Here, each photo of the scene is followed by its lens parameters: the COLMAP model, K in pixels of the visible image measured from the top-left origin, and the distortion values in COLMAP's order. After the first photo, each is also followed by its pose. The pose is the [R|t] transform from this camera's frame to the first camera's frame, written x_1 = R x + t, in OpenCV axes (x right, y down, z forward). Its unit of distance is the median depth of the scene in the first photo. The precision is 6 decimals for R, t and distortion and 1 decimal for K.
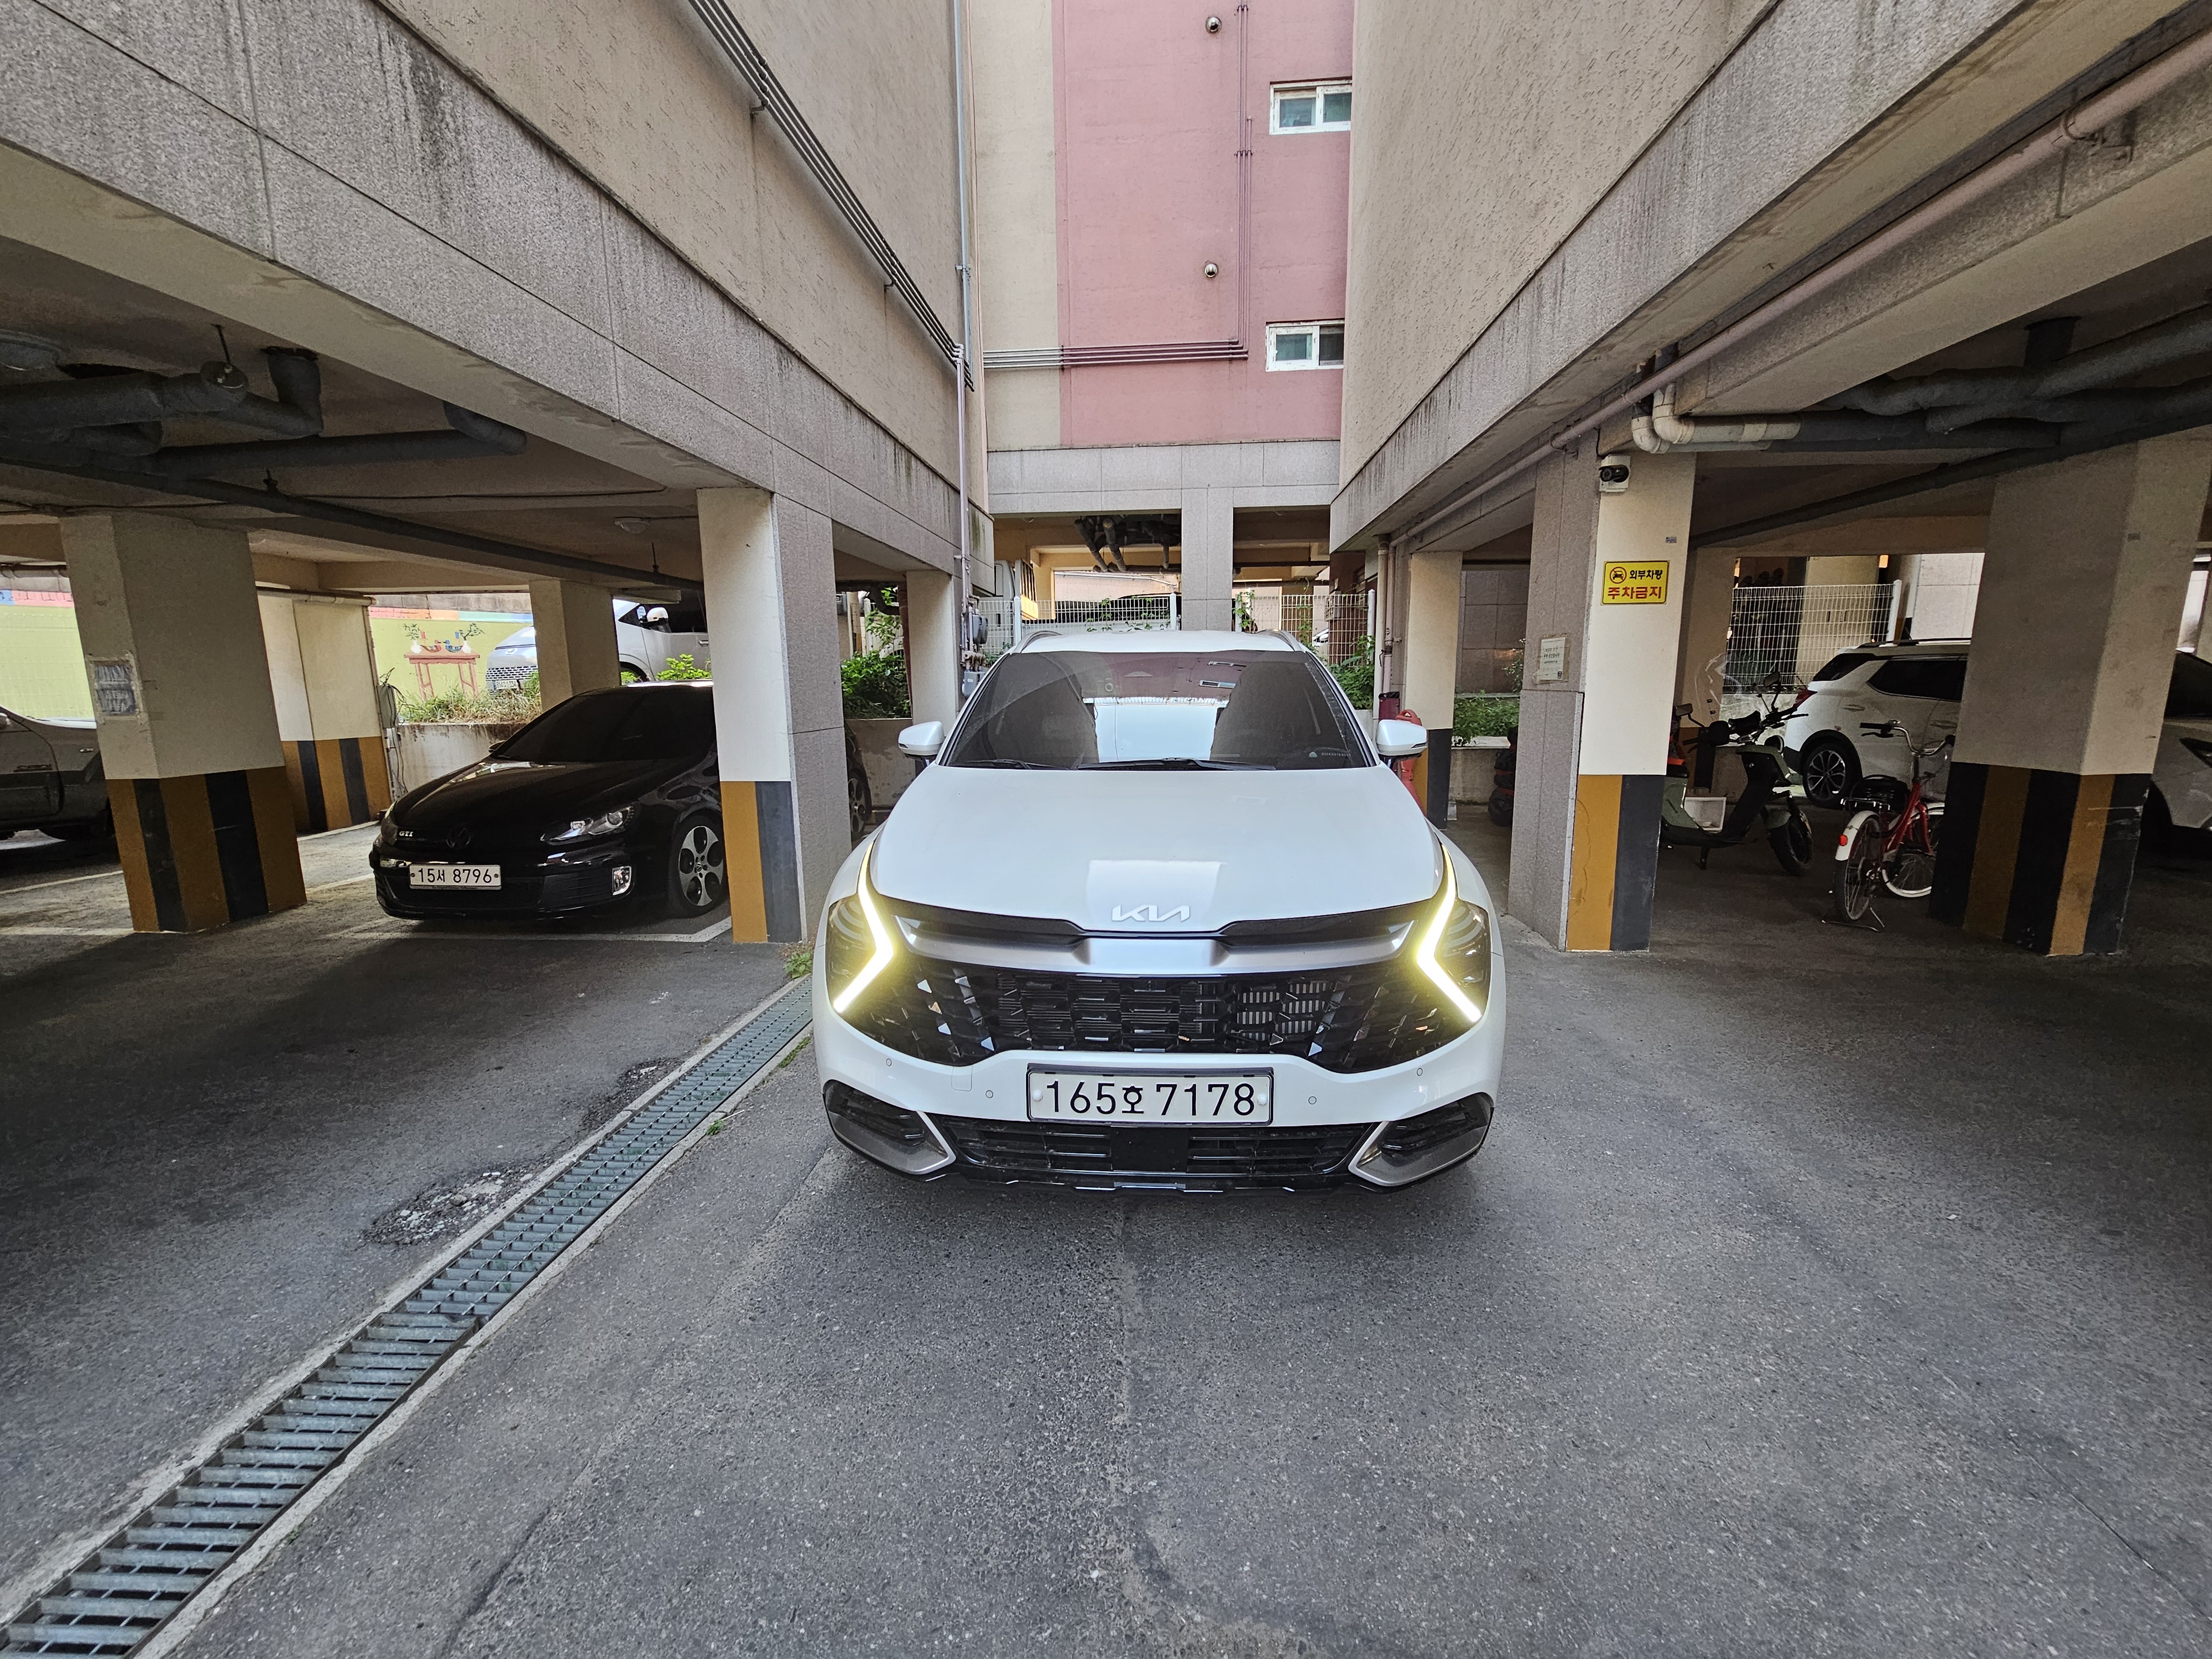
lens RADIAL K [[901.5, 0, 1115.0], [0, 901.5, 830.1], [0, 0, 1]] dist [-0.003928, -0.000072]
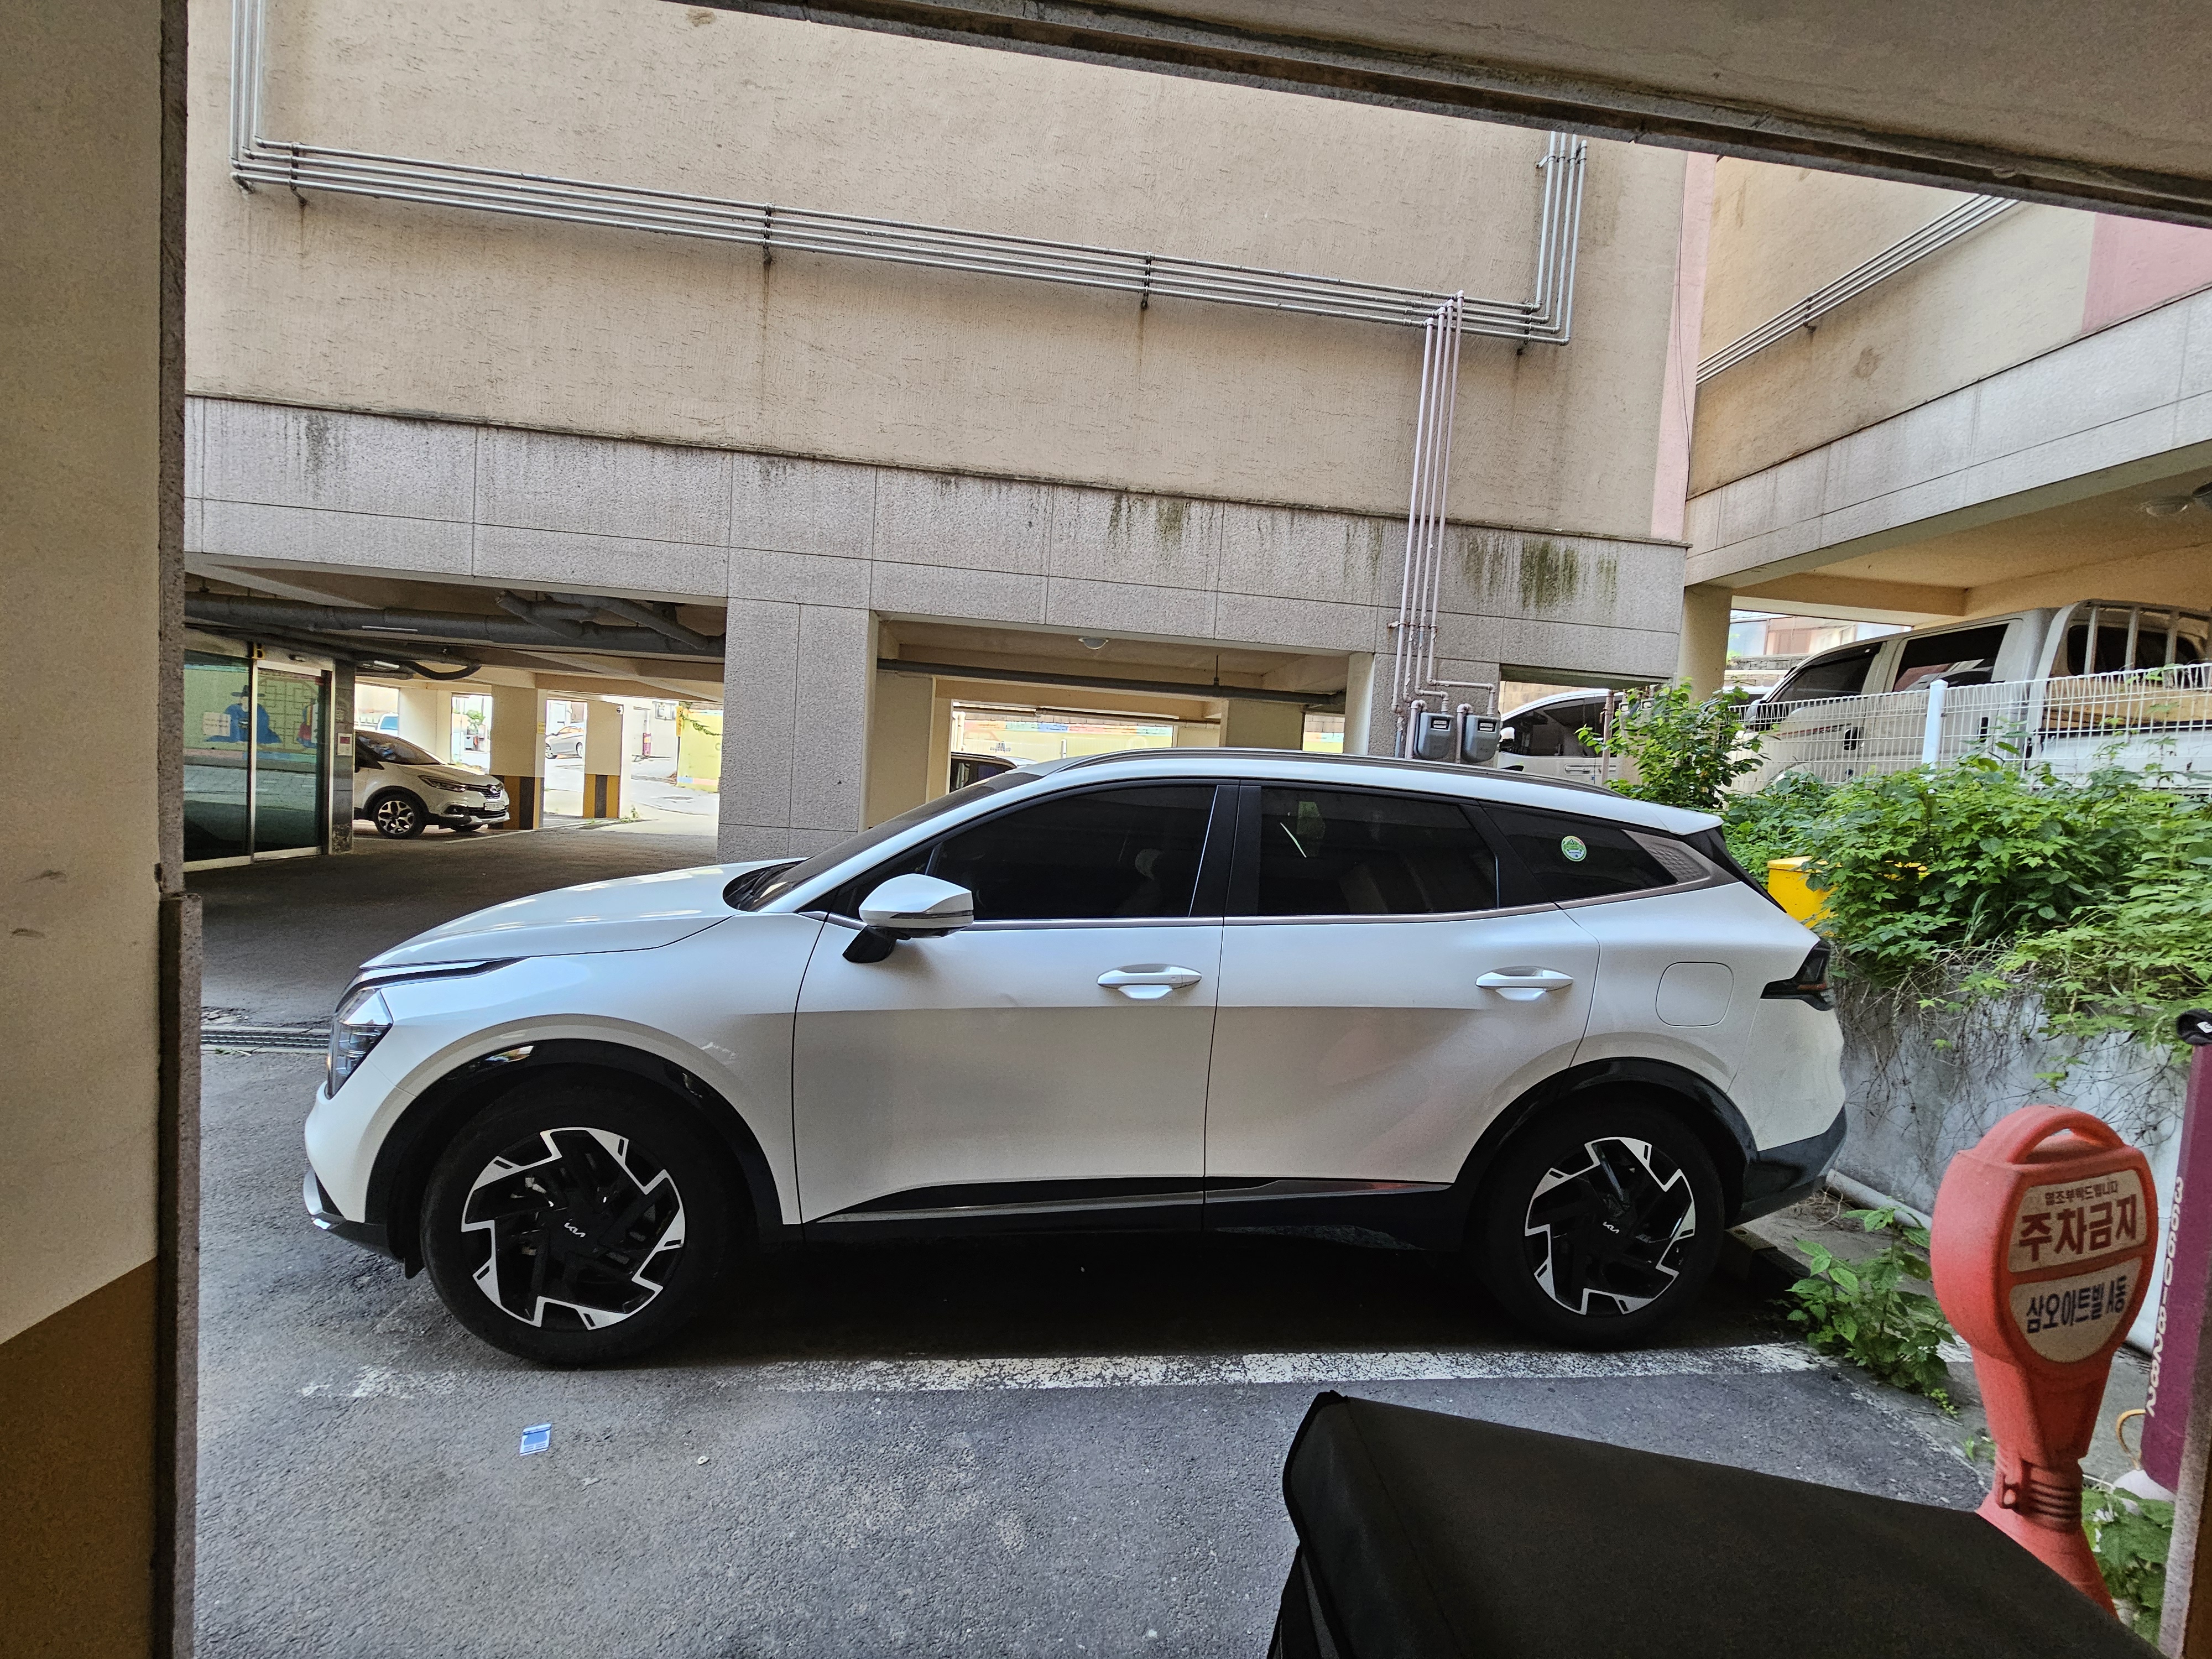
lens RADIAL K [[901.5, 0, 1122.0], [0, 901.5, 824.6], [0, 0, 1]] dist [-0.003928, -0.000072]
pose [[0.172532, 0.076116, -0.982059, 1.226170], [-0.229227, 0.972739, 0.035122, -0.423727], [0.957960, 0.219055, 0.185276, 2.123423]]
